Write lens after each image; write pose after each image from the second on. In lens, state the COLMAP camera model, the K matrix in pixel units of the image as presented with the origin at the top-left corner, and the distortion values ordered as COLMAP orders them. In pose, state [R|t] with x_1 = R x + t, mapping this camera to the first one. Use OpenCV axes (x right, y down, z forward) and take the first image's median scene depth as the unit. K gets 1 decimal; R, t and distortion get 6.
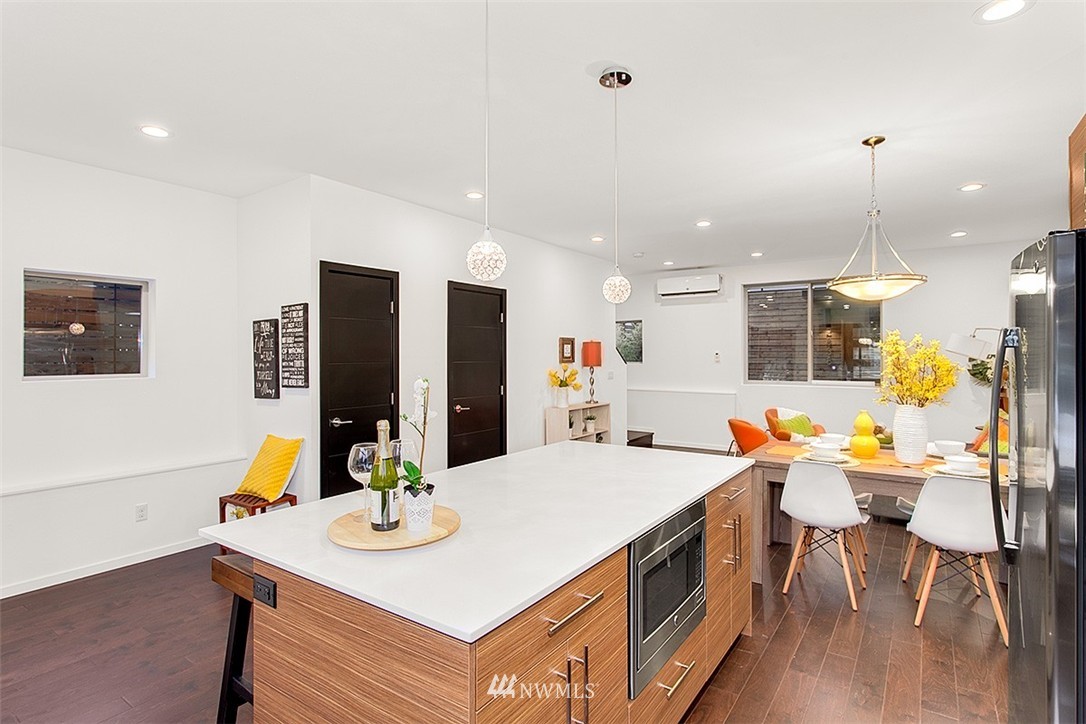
lens RADIAL K [[554.9, 0, 545.9], [0, 554.9, 353.8], [0, 0, 1]] dist [0.000471, -0.000179]
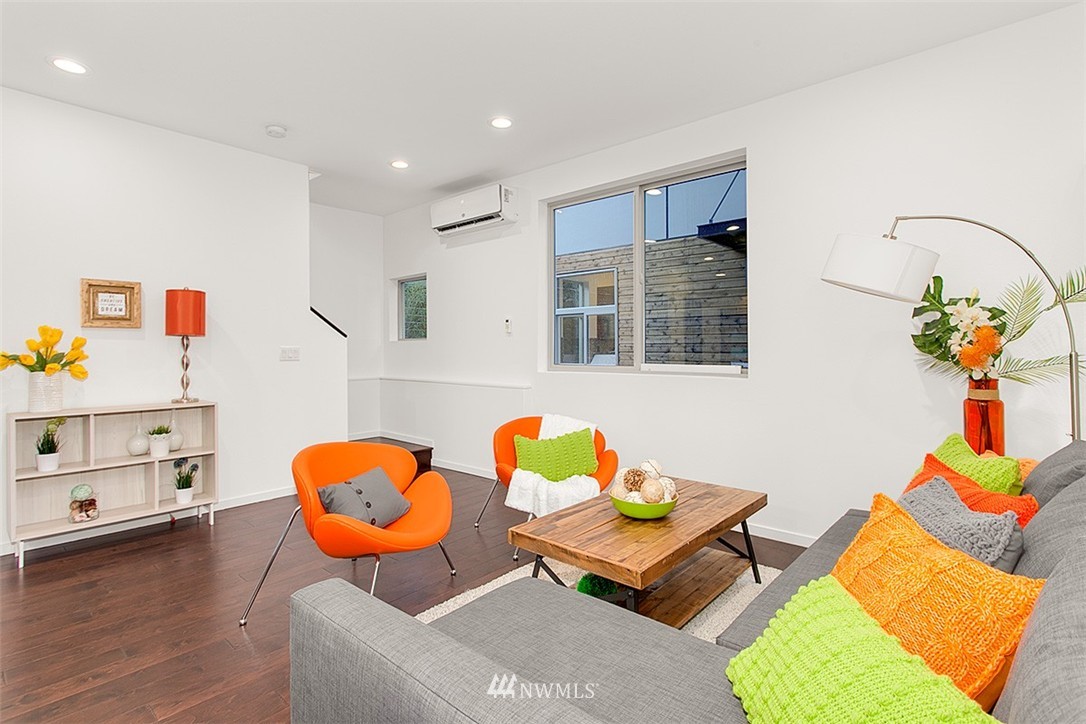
lens RADIAL K [[524.9, 0, 539.0], [0, 524.9, 350.7], [0, 0, 1]] dist [-0.001824, -0.000220]
pose [[0.992507, -0.000885, -0.122186, 0.492864], [0.001593, 0.999983, 0.005696, 0.035291], [0.122179, -0.005848, 0.992491, 0.528576]]
